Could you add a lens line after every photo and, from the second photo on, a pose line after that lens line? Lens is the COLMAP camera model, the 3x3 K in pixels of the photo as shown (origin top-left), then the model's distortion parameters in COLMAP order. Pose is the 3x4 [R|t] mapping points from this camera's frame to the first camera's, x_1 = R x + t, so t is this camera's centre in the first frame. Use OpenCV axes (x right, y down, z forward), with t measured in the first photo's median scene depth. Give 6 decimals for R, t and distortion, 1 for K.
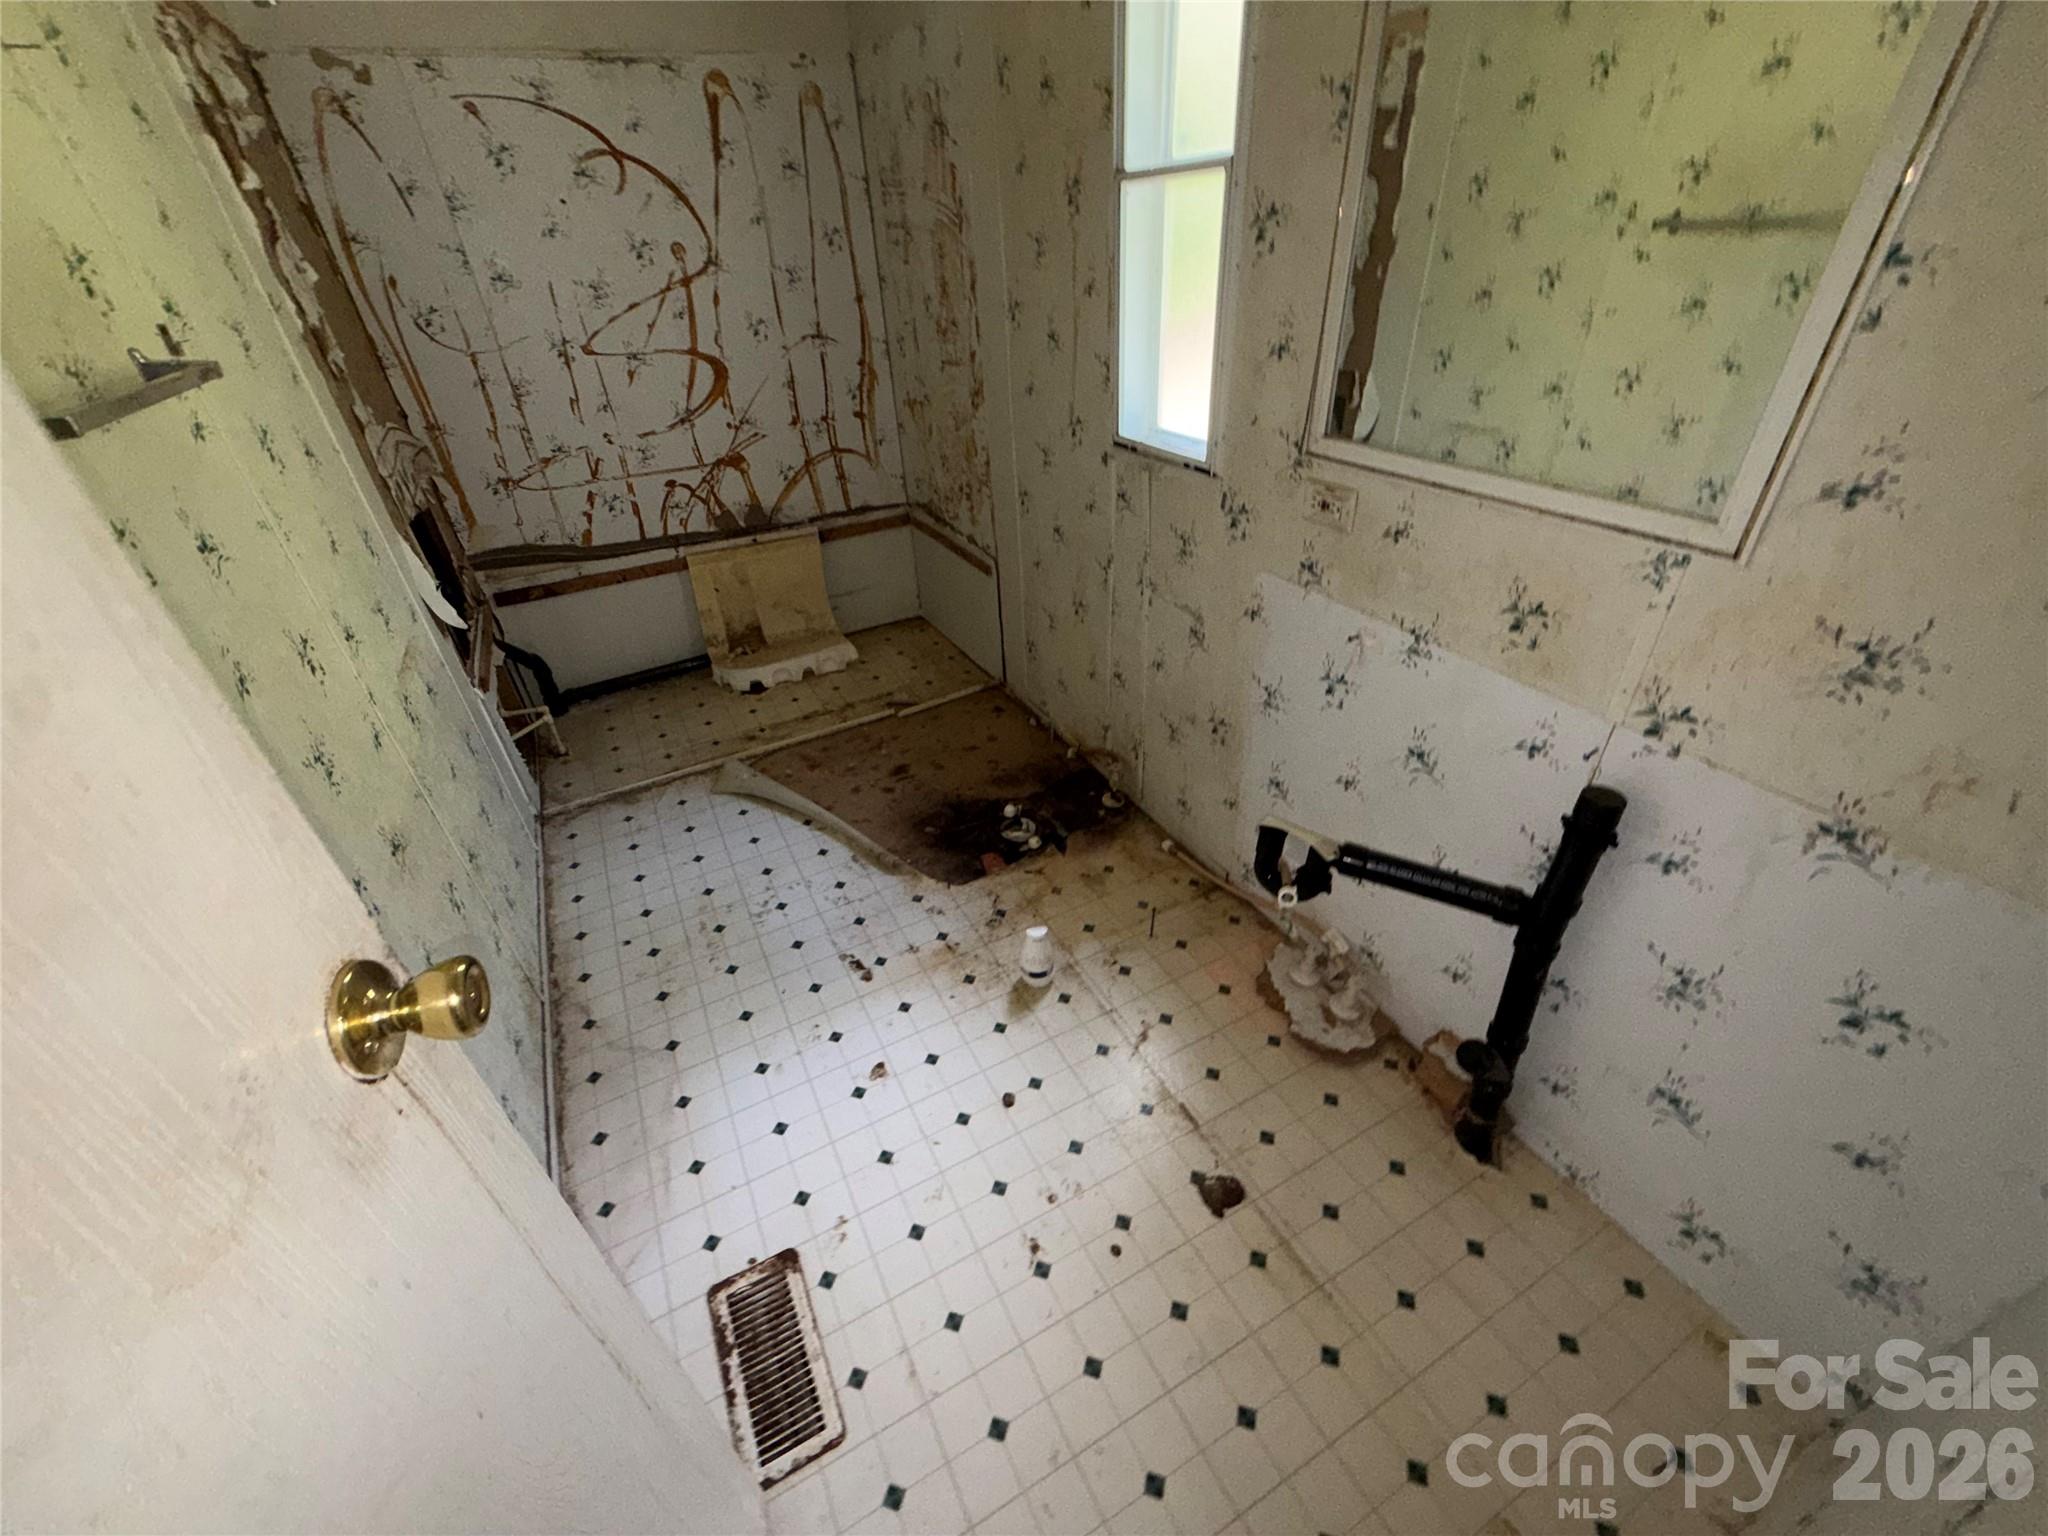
lens RADIAL K [[830.1, 0, 1024.0], [0, 830.1, 768.0], [0, 0, 1]] dist [0.001566, 0.000516]
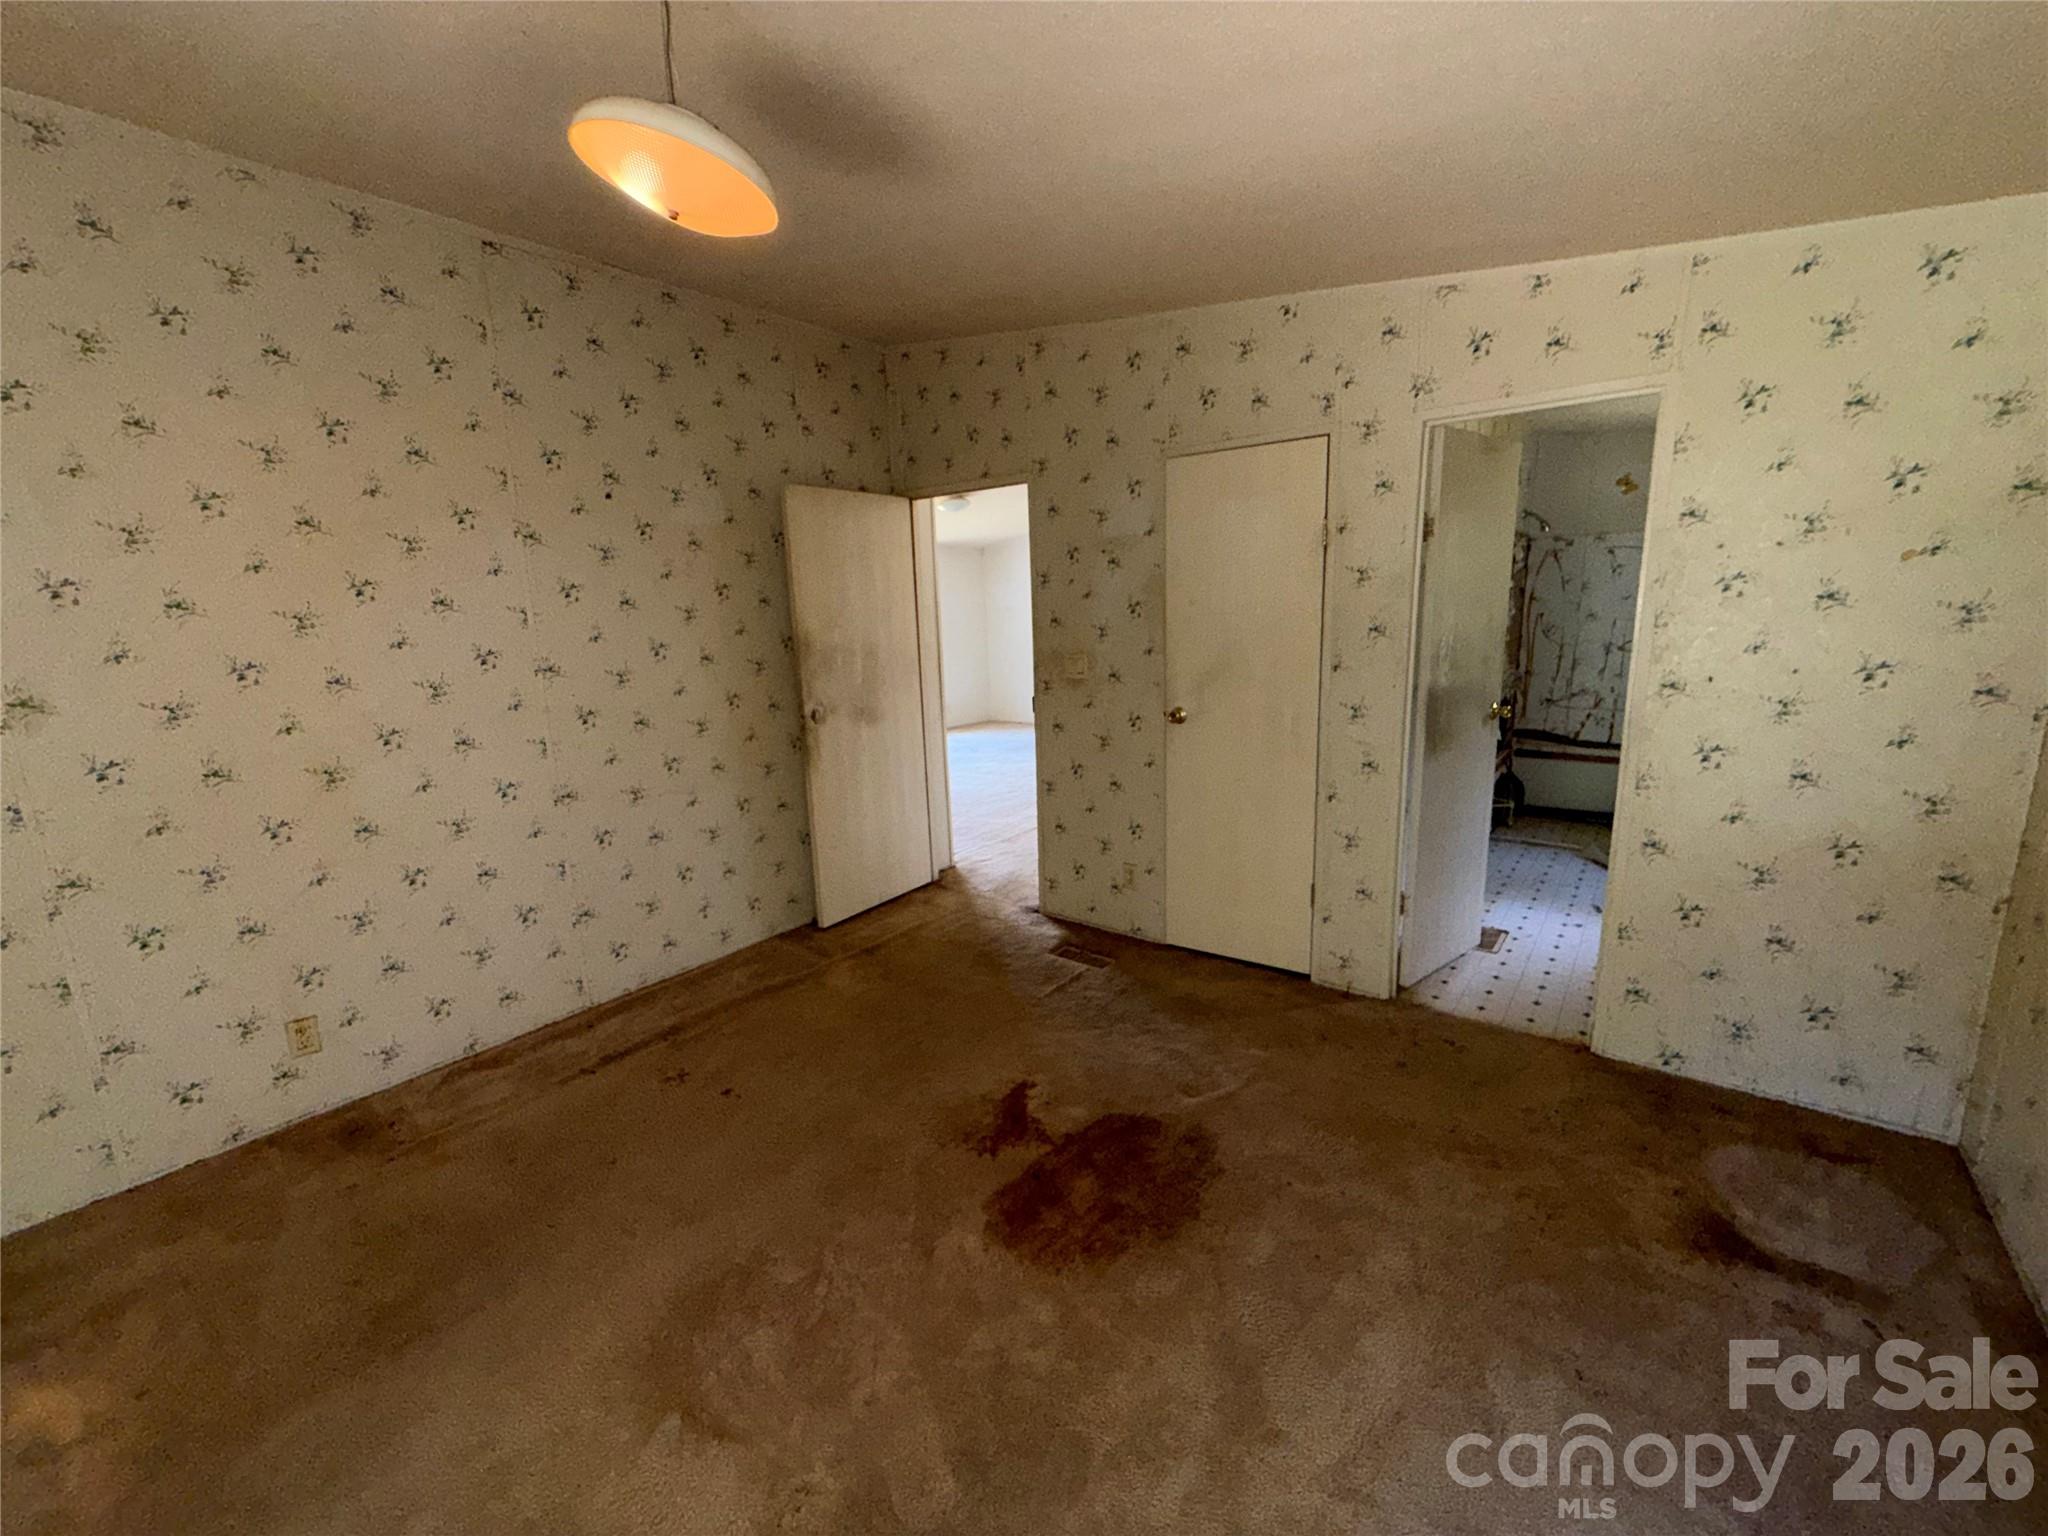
lens RADIAL K [[830.1, 0, 1024.0], [0, 830.1, 768.0], [0, 0, 1]] dist [0.001566, 0.000516]
pose [[0.411889, 0.214153, -0.885712, 0.729318], [-0.497317, 0.867301, -0.021569, 0.512866], [0.763559, 0.449364, 0.463734, -0.910468]]
